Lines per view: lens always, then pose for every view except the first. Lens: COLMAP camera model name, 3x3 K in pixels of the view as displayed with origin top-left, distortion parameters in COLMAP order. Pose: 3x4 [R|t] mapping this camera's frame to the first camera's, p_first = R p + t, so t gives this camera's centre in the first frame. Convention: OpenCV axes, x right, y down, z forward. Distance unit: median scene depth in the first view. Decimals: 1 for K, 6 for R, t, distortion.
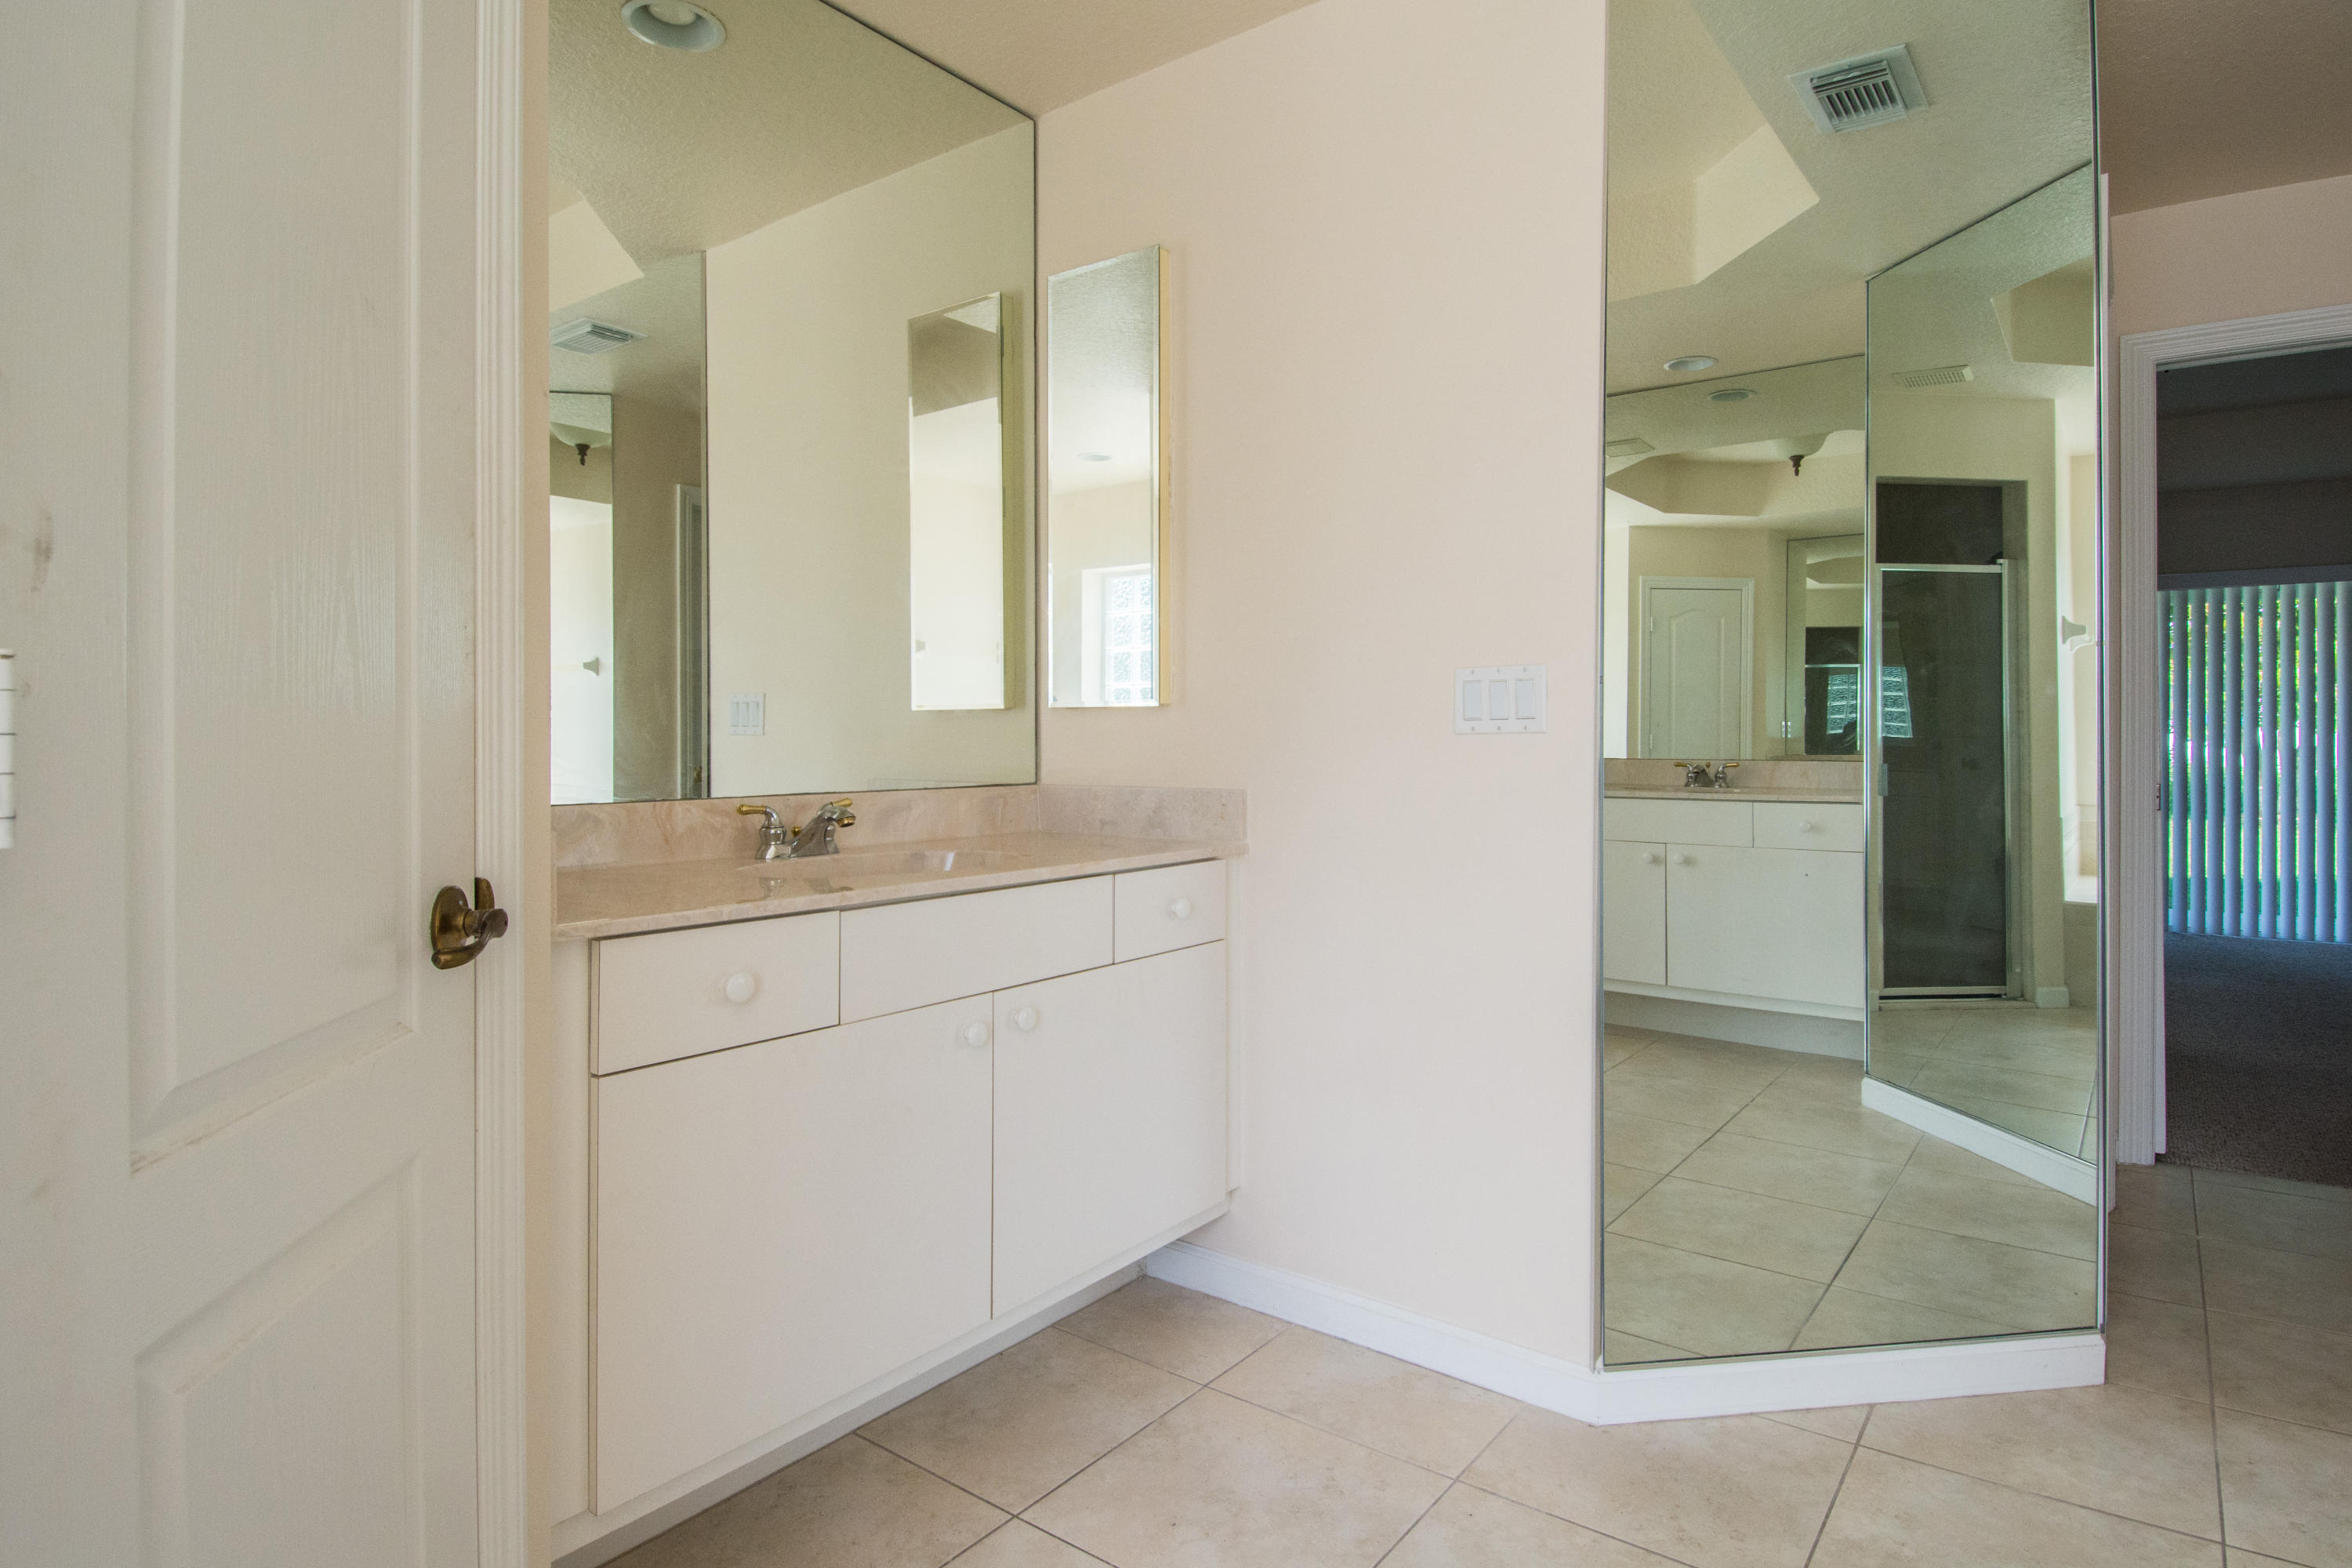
lens RADIAL K [[1217.0, 0, 1171.1], [0, 1217.0, 768.8], [0, 0, 1]] dist [0.052812, -0.053970]
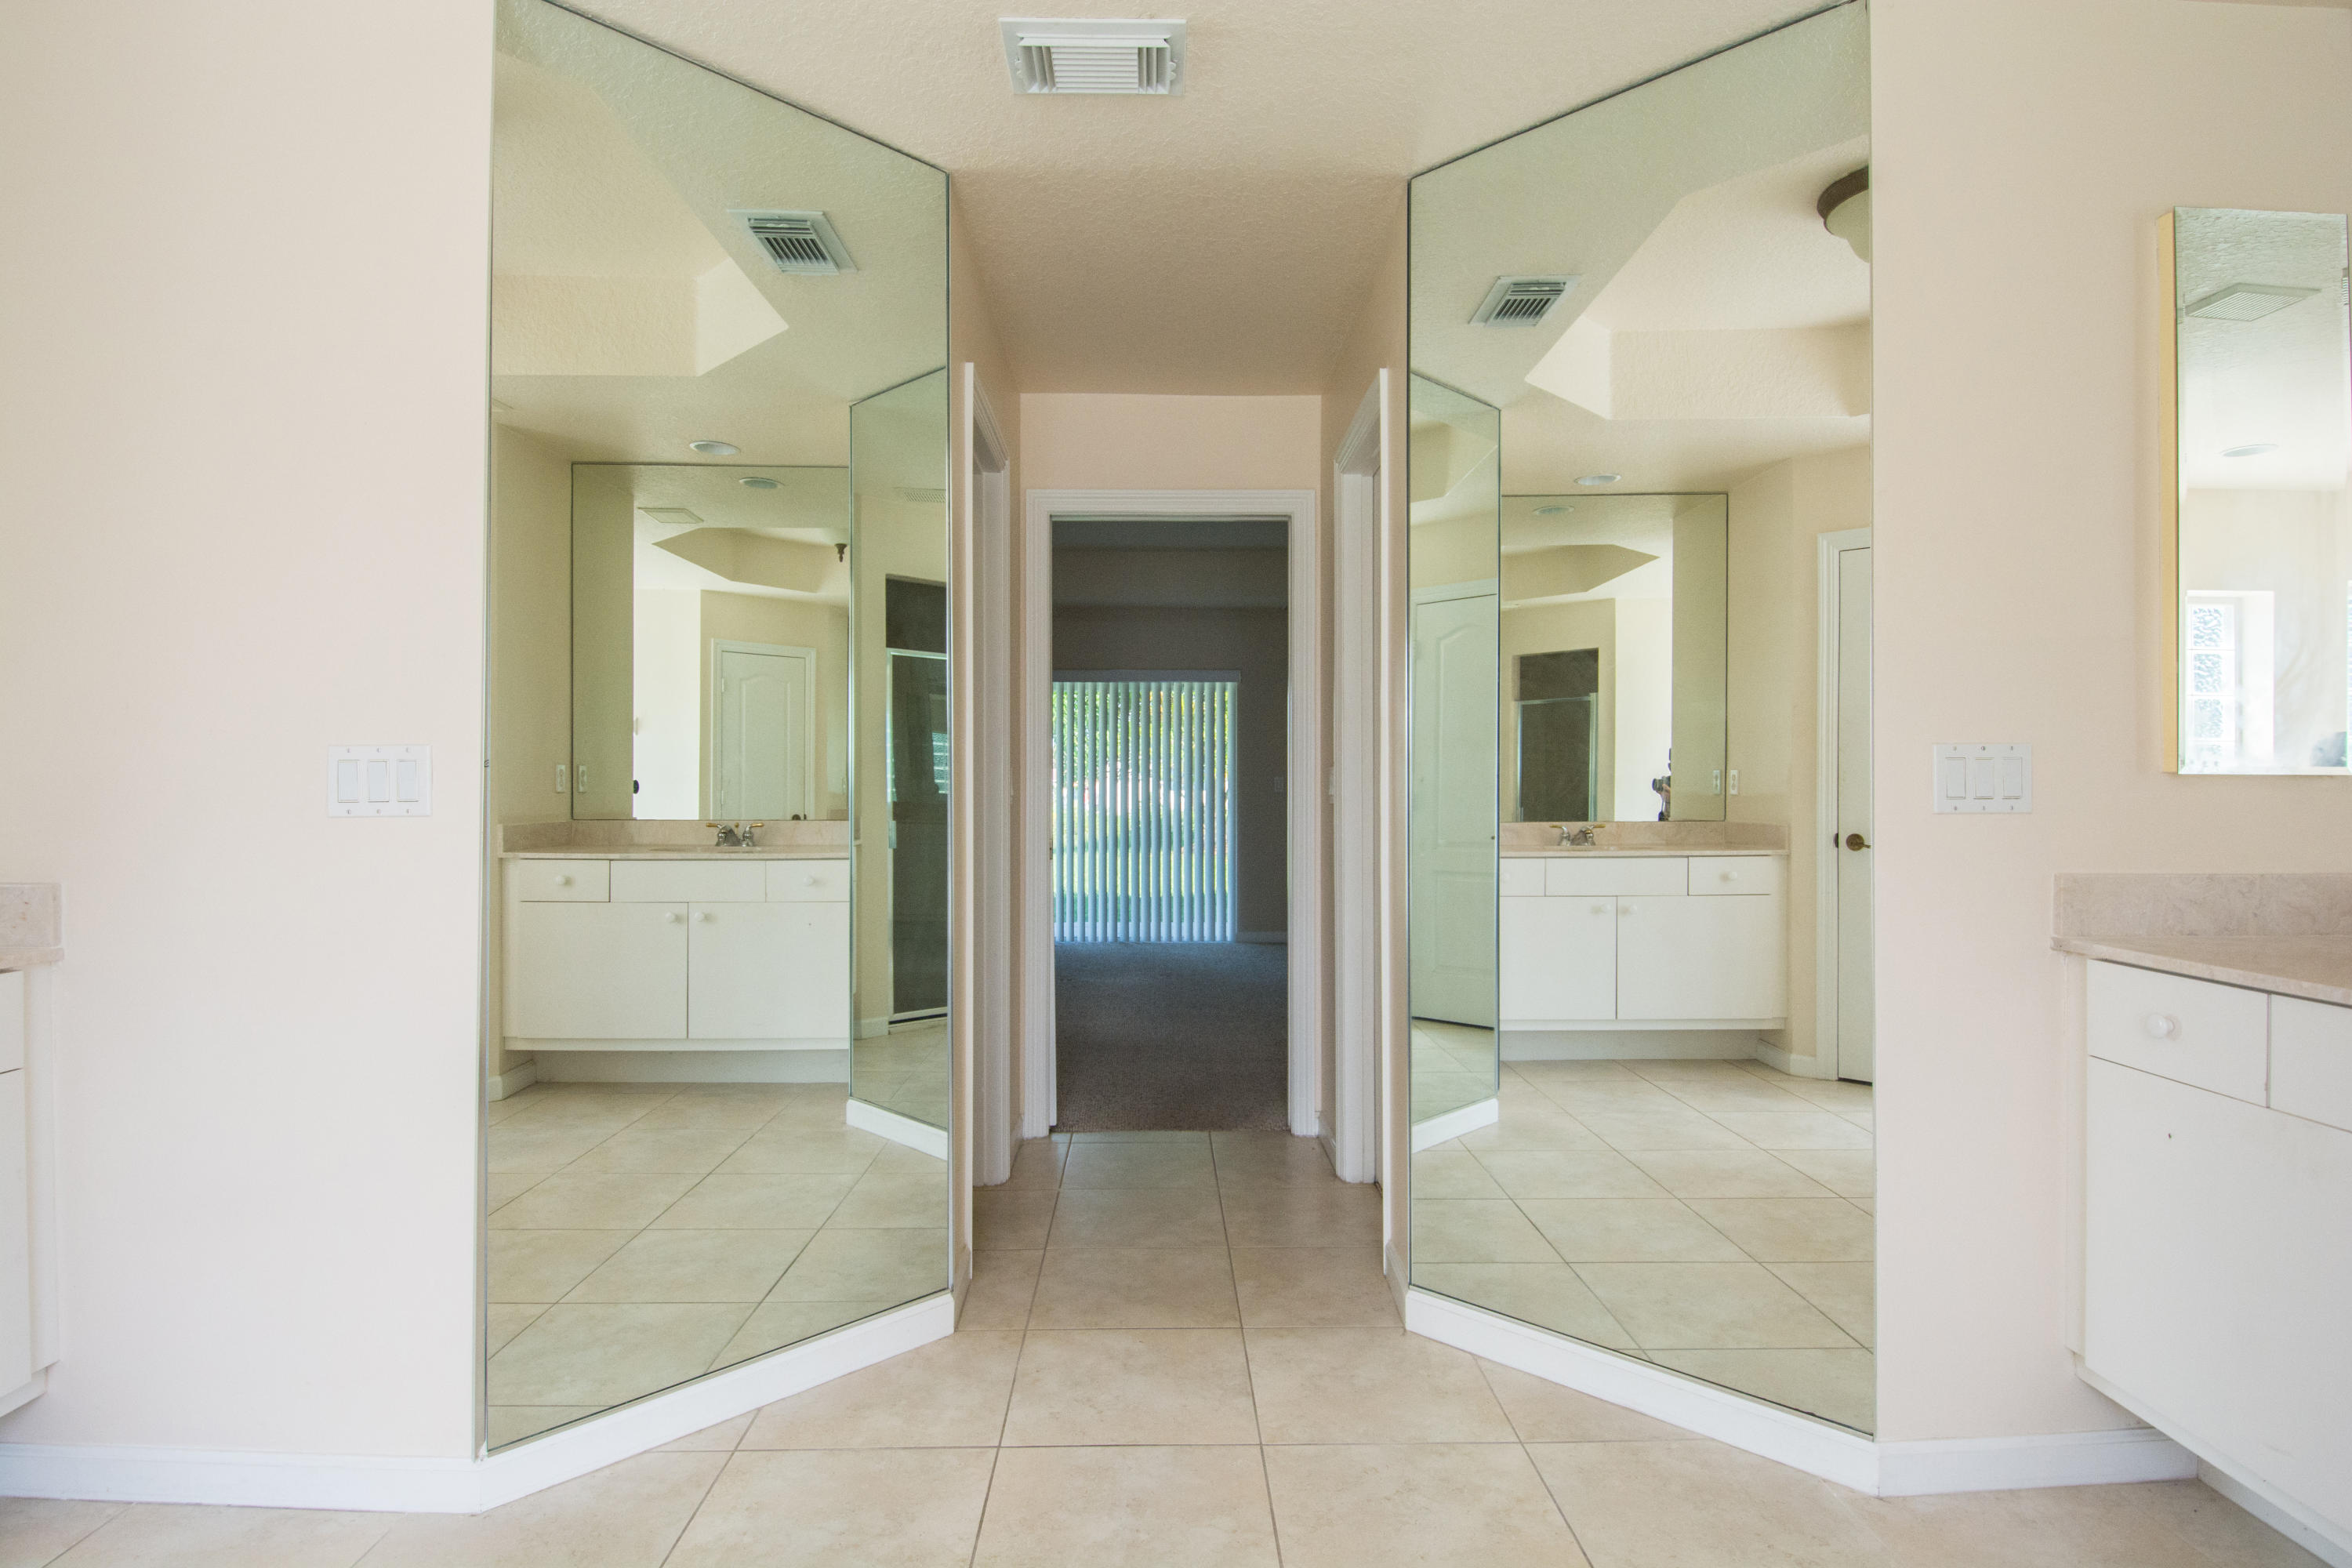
lens RADIAL K [[1186.2, 0, 1176.2], [0, 1186.2, 797.3], [0, 0, 1]] dist [0.024026, -0.035050]
pose [[0.798714, -0.006238, 0.601679, 0.152705], [0.010574, 0.999937, -0.003669, -0.025124], [-0.601618, 0.009293, 0.798730, -0.075489]]
